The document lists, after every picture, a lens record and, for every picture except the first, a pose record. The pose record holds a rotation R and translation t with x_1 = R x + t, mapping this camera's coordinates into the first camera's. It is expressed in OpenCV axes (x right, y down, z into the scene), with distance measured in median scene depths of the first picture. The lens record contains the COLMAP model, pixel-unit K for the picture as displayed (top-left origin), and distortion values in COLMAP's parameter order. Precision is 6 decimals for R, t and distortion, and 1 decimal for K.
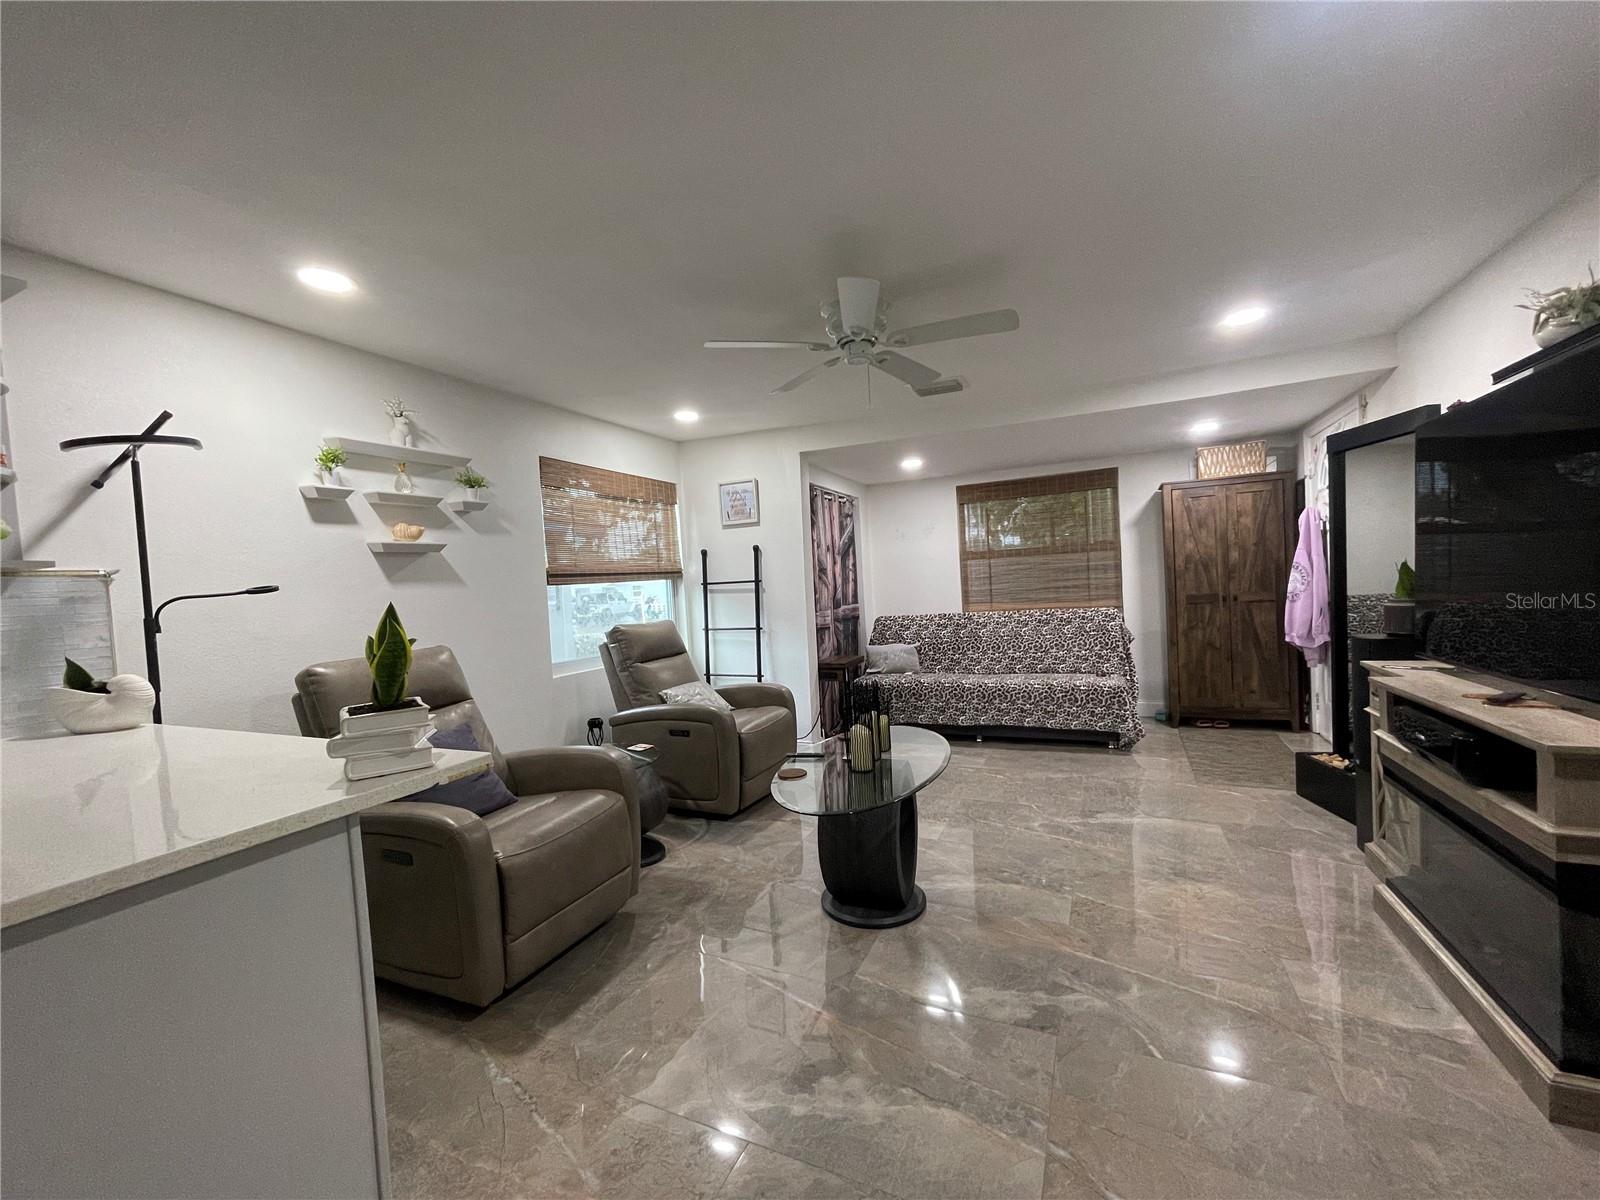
lens RADIAL K [[649.7, 0, 793.8], [0, 649.7, 609.0], [0, 0, 1]] dist [0.000497, 0.000115]
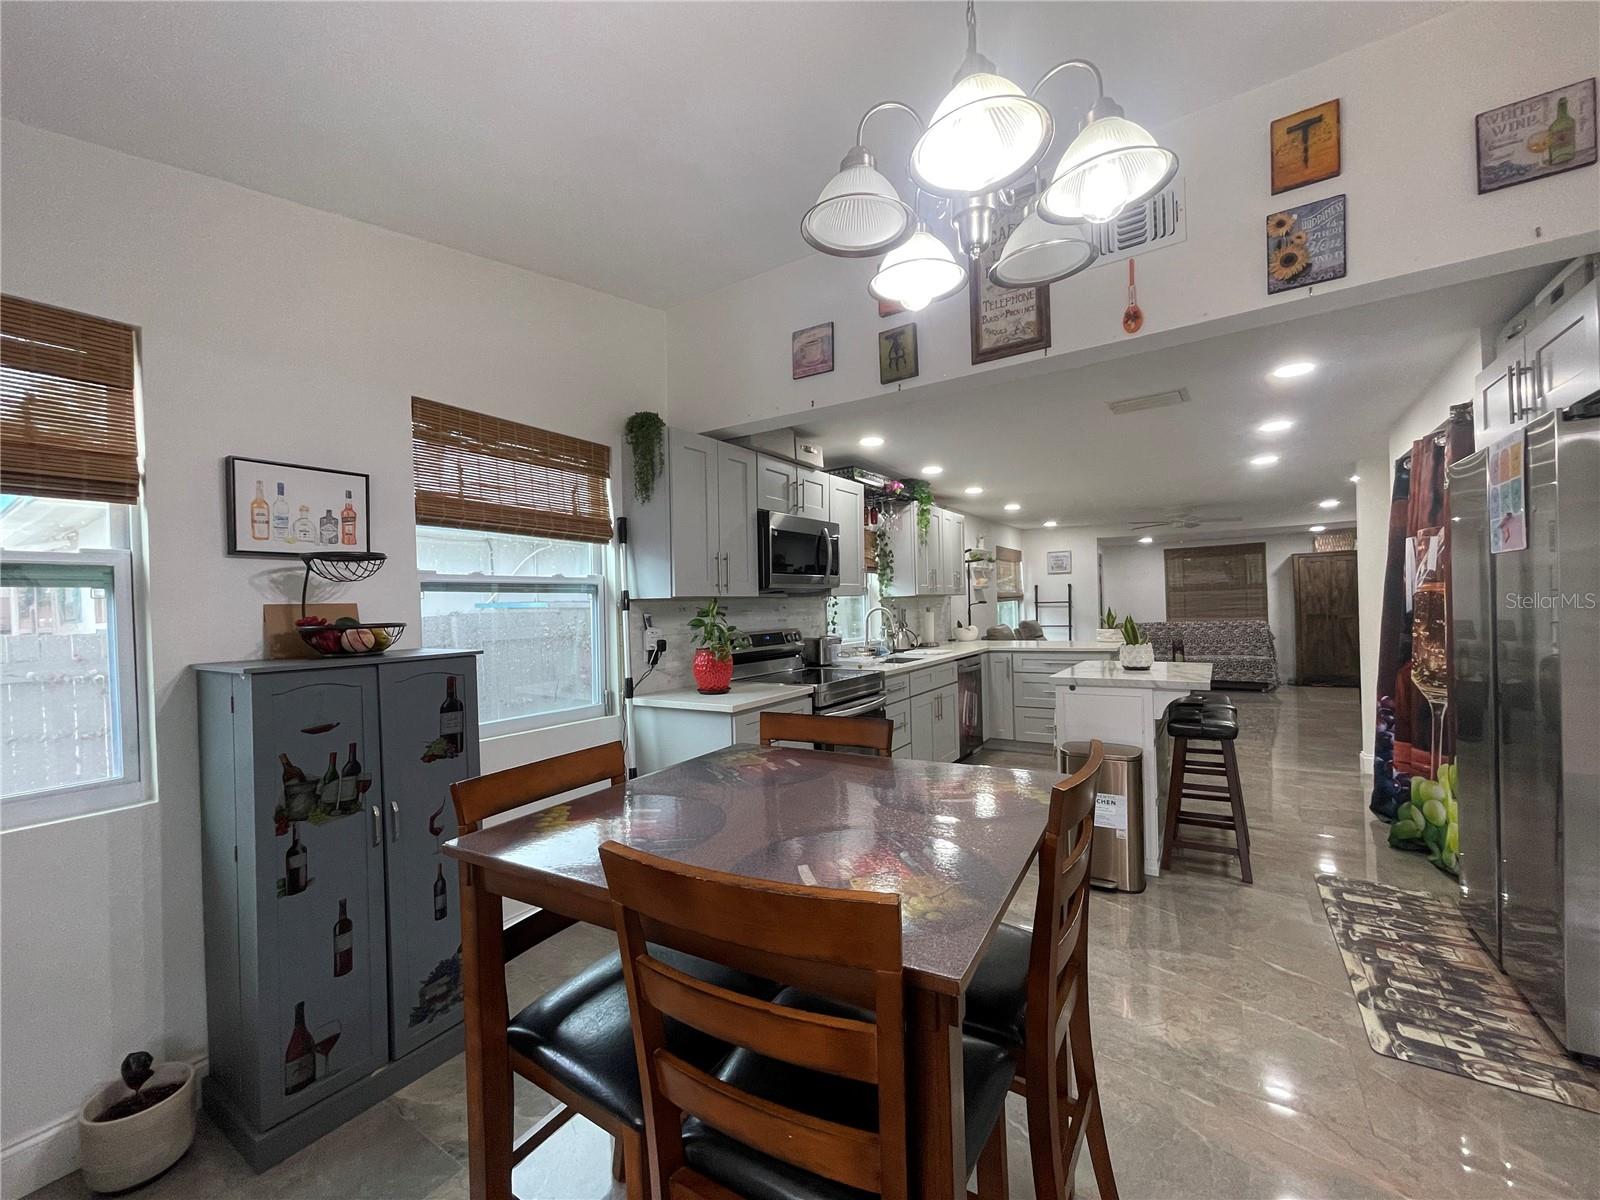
lens RADIAL K [[649.2, 0, 793.5], [0, 649.2, 608.5], [0, 0, 1]] dist [-0.000775, -0.000403]
pose [[0.989907, 0.021783, -0.140037, -0.615028], [-0.026019, 0.999255, -0.028489, 0.055871], [0.139312, 0.031845, 0.989736, -1.085083]]
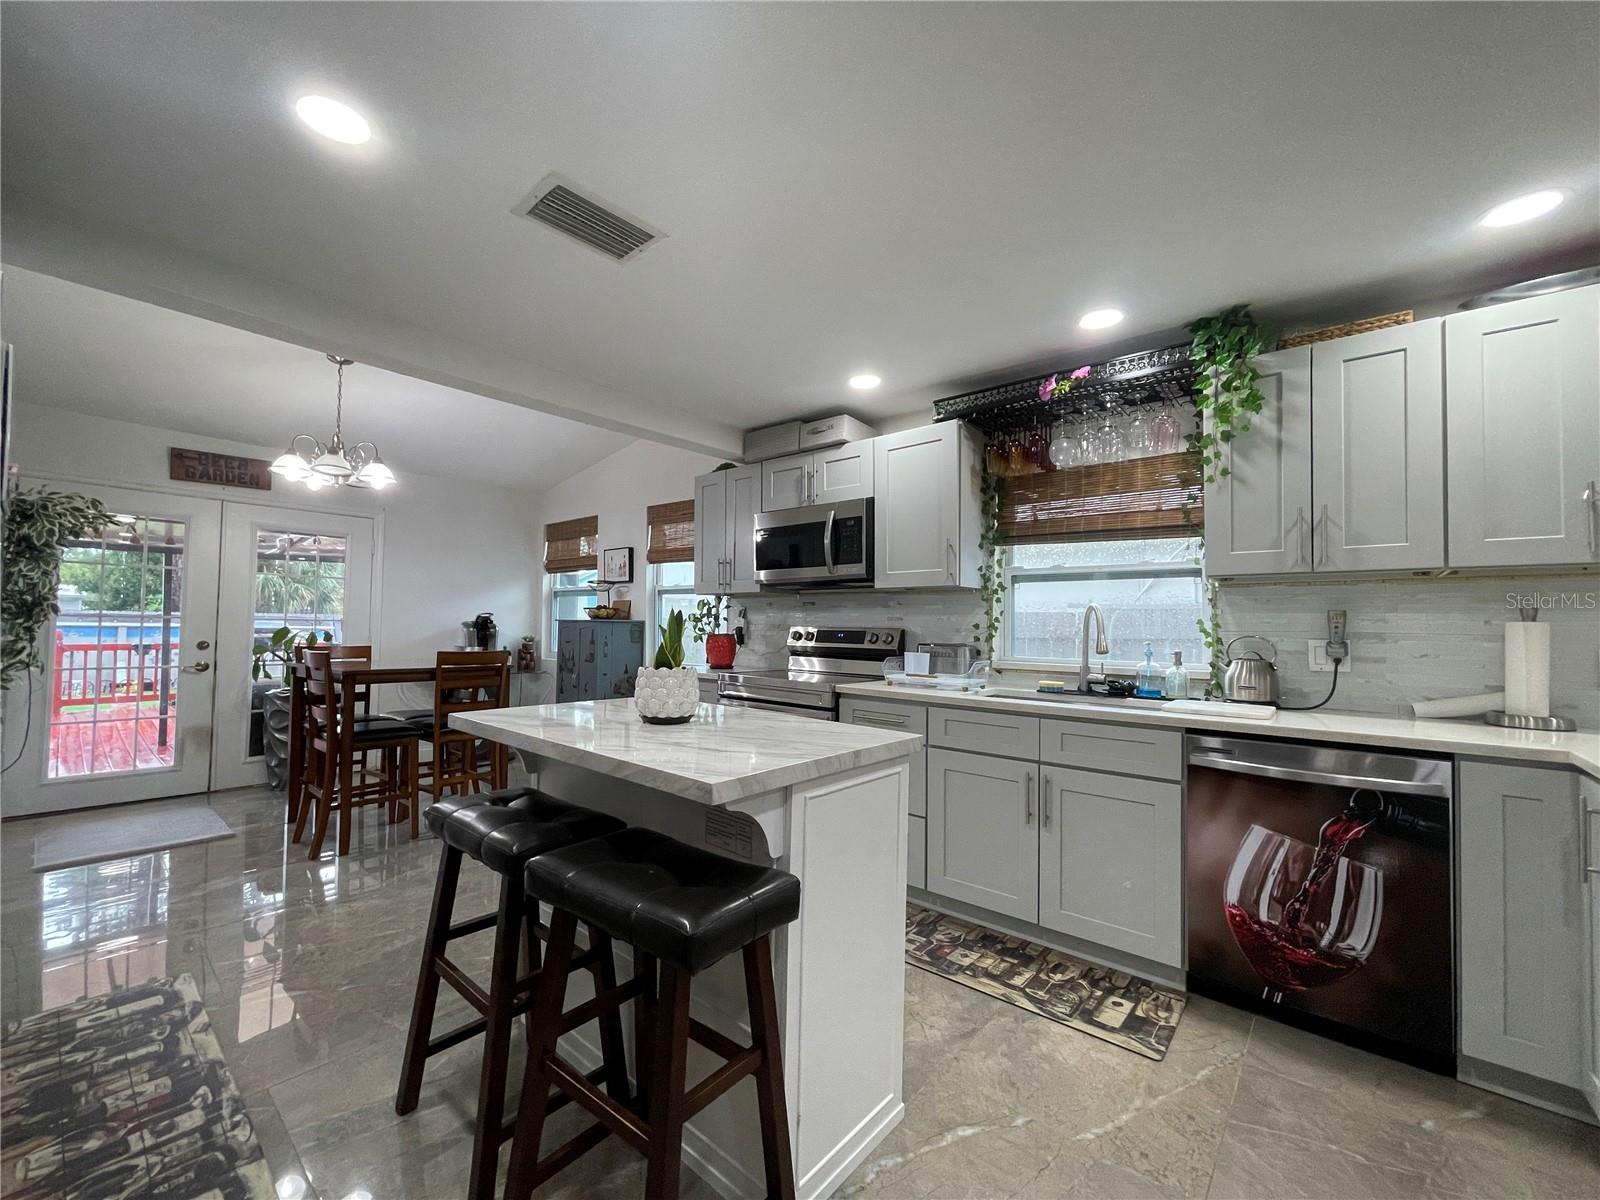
lens RADIAL K [[646.2, 0, 795.4], [0, 646.2, 604.5], [0, 0, 1]] dist [-0.000210, 0.000199]
pose [[-0.266290, 0.016668, -0.963749, 0.016311], [-0.037433, 0.998917, 0.027620, 0.013446], [0.963166, 0.043431, -0.265378, -0.100389]]
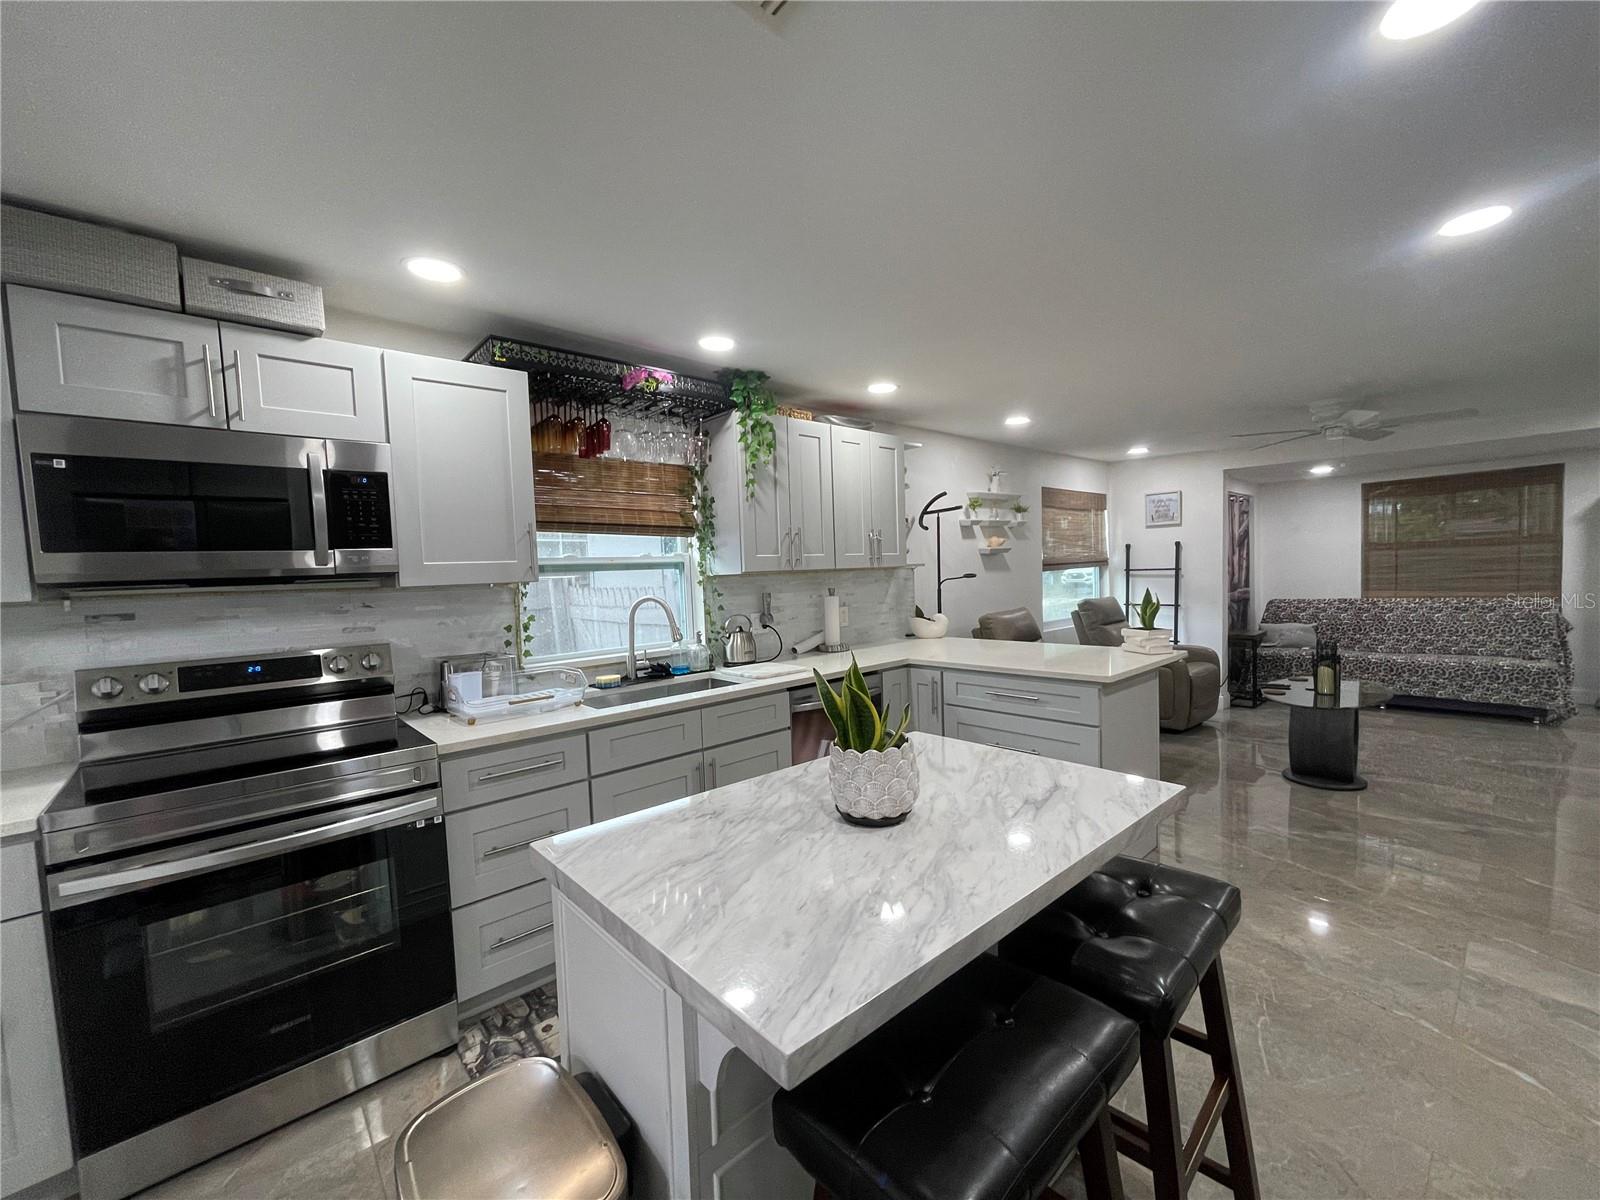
lens RADIAL K [[649.2, 0, 793.5], [0, 649.2, 608.5], [0, 0, 1]] dist [-0.000775, -0.000403]
pose [[0.917483, 0.039313, -0.395828, -0.246197], [-0.024797, 0.998821, 0.041725, 0.001373], [0.397002, -0.028466, 0.917376, -0.515239]]
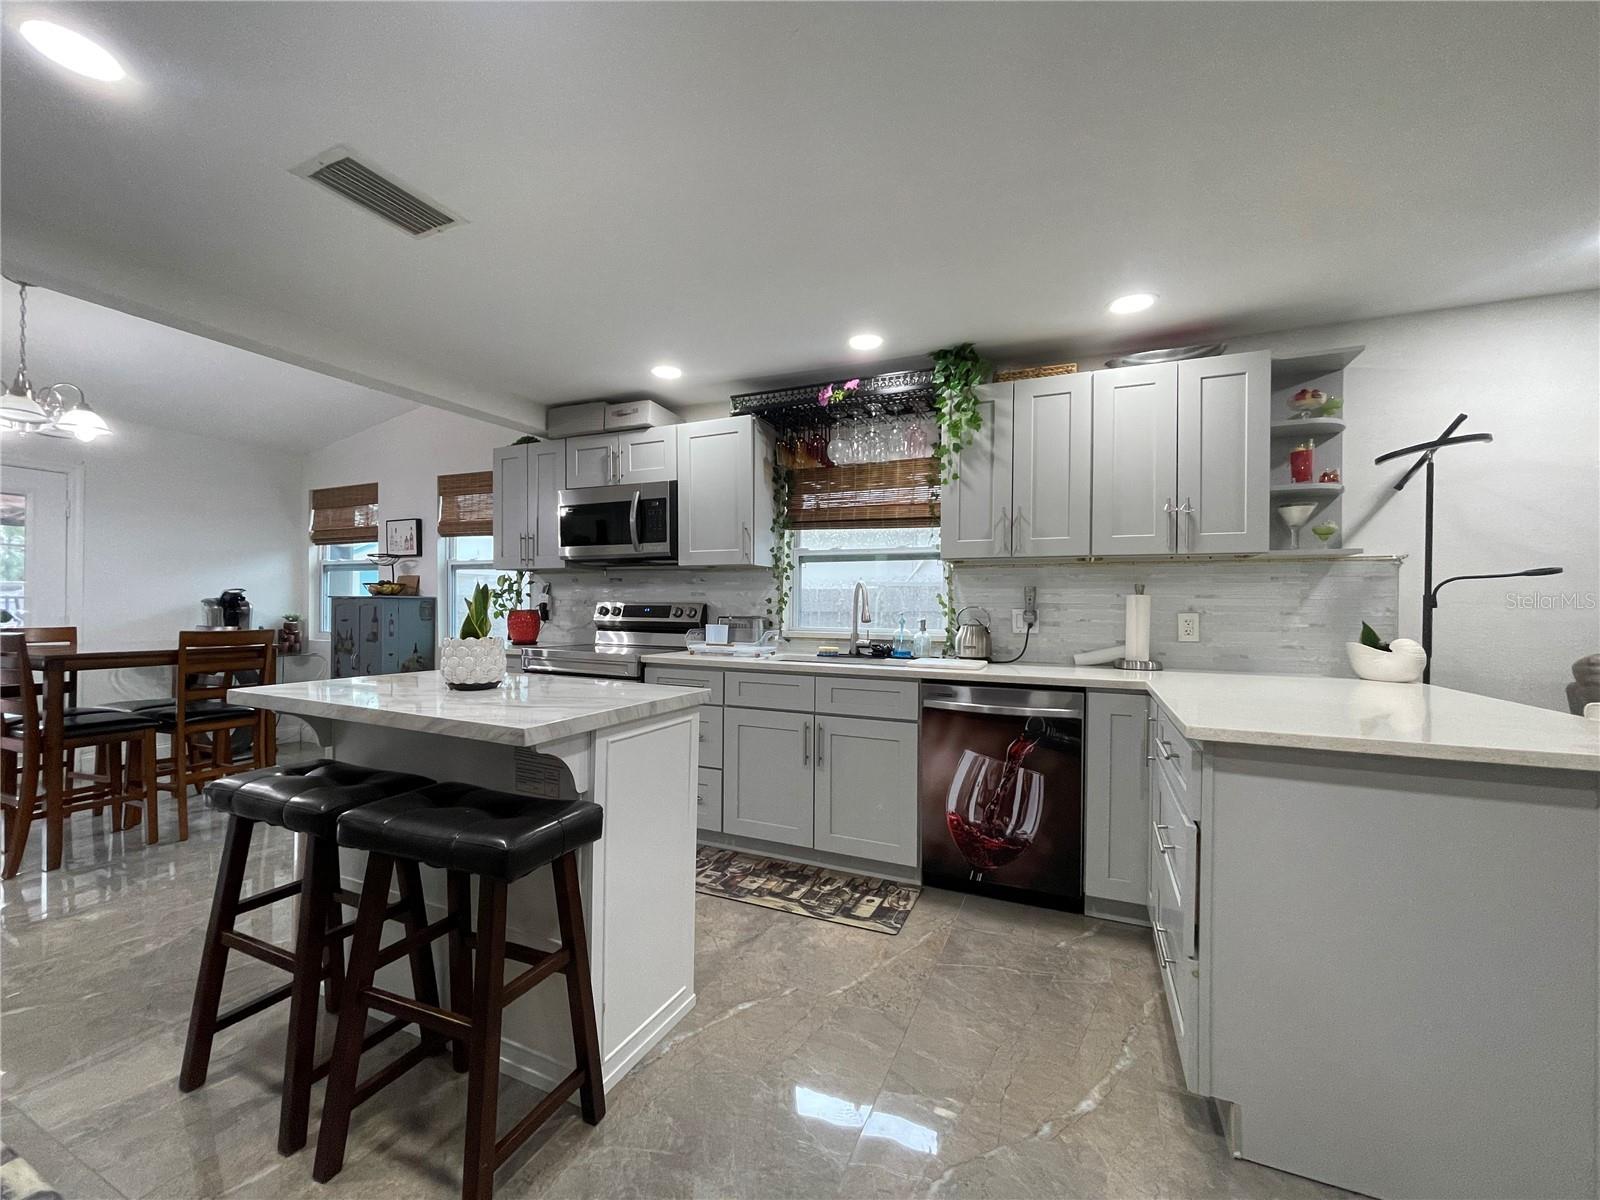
lens RADIAL K [[649.2, 0, 793.5], [0, 649.2, 608.5], [0, 0, 1]] dist [-0.000775, -0.000403]
pose [[0.013910, 0.056073, -0.998330, 0.079222], [-0.048586, 0.997285, 0.055337, 0.013368], [0.998722, 0.047735, 0.016597, -0.079412]]
